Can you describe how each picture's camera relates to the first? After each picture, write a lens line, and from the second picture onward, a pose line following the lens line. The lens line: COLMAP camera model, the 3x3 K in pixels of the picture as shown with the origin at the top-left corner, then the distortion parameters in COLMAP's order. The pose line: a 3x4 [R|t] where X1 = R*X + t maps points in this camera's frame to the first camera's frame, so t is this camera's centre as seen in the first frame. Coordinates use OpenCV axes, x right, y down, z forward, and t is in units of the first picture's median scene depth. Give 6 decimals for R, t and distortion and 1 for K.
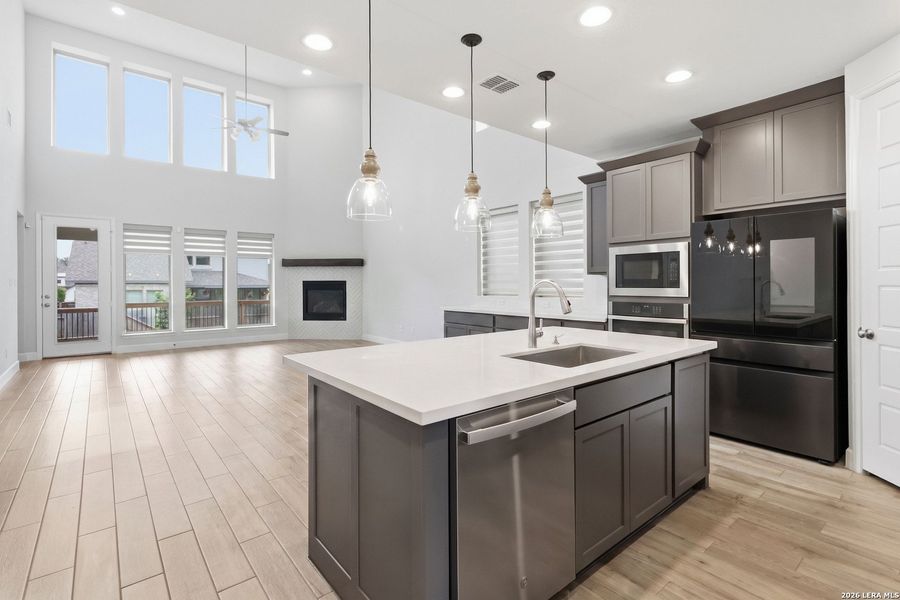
lens RADIAL K [[421.4, 0, 464.6], [0, 421.4, 286.2], [0, 0, 1]] dist [0.016109, 0.000073]
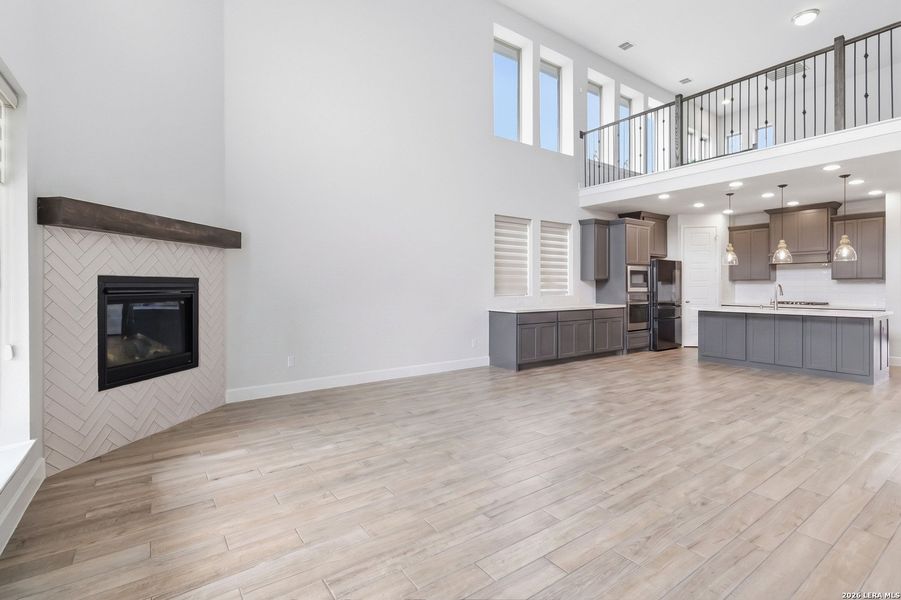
lens RADIAL K [[421.9, 0, 465.1], [0, 421.9, 286.2], [0, 0, 1]] dist [0.016109, 0.000073]
pose [[0.083673, -0.001003, 0.996493, -1.552609], [0.003387, 0.999994, 0.000722, -0.007677], [-0.996488, 0.003315, 0.083676, 1.559770]]
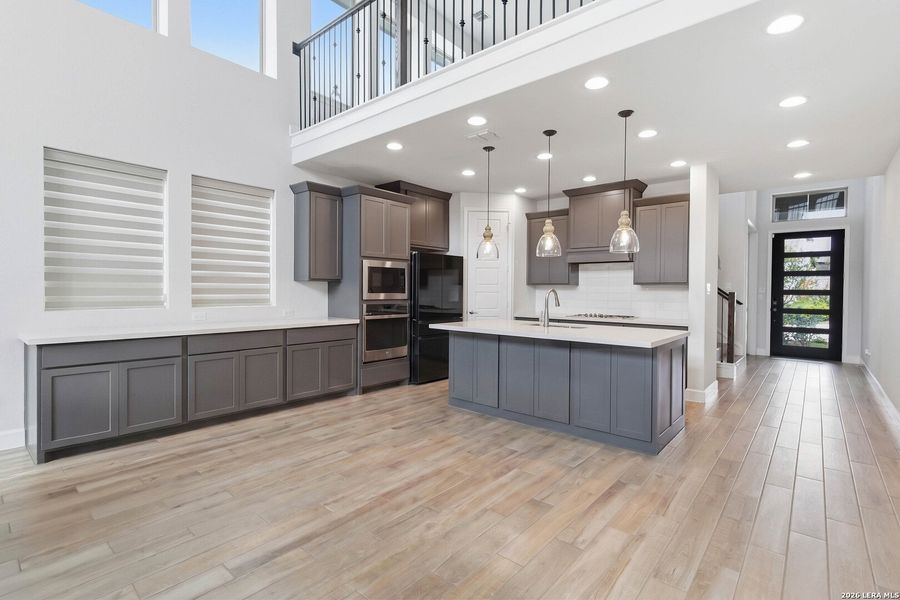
lens RADIAL K [[432.3, 0, 450.0], [0, 432.3, 300.0], [0, 0, 1]] dist [0.000468, 0.000150]
pose [[-0.147618, -0.025059, 0.988727, -0.899489], [-0.005187, 0.999685, 0.024562, -0.009421], [-0.989031, -0.001503, -0.147702, 0.943962]]
